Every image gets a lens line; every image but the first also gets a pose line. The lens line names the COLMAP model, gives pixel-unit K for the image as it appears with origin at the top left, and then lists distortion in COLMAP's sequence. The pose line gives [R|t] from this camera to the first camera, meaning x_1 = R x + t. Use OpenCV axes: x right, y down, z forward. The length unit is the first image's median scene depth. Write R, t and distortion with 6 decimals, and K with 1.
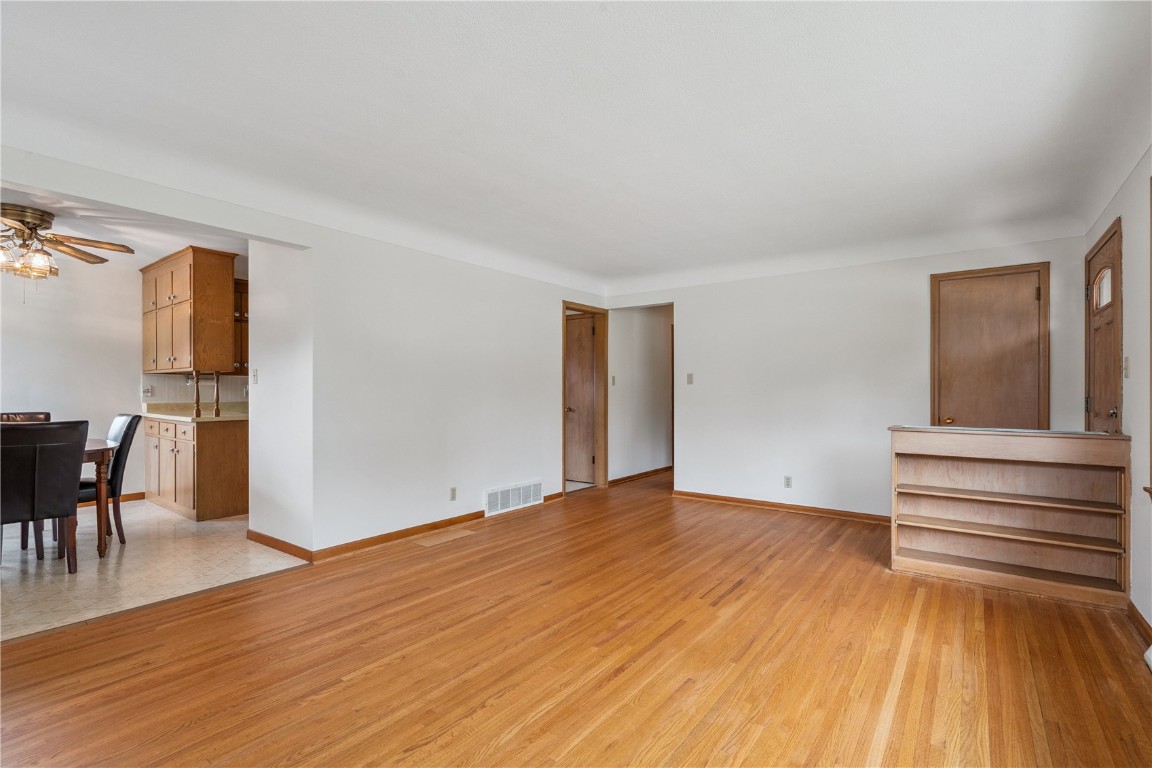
lens RADIAL K [[530.7, 0, 572.4], [0, 530.7, 384.4], [0, 0, 1]] dist [-0.005554, 0.001363]
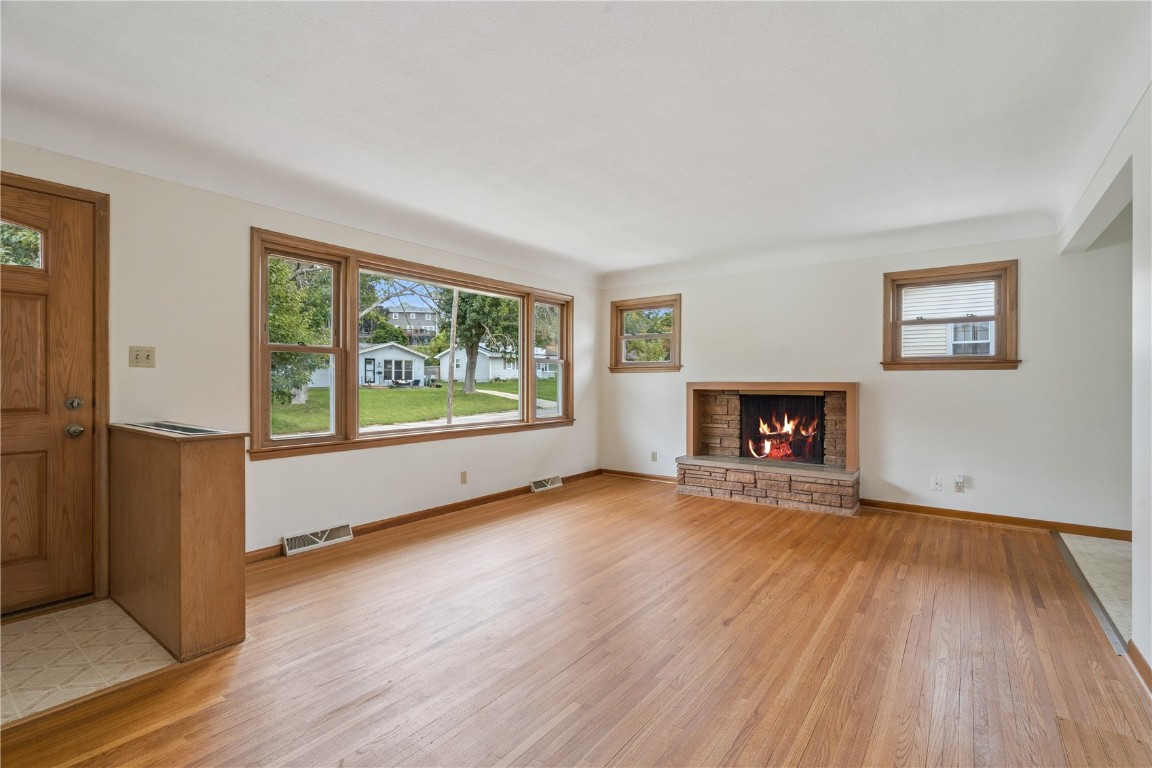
lens RADIAL K [[530.7, 0, 579.8], [0, 530.7, 382.4], [0, 0, 1]] dist [-0.005554, 0.001363]
pose [[-0.999863, -0.000679, -0.016545, 0.203319], [-0.000514, 0.999950, -0.009975, 0.027416], [0.016551, -0.009965, -0.999813, 1.982633]]
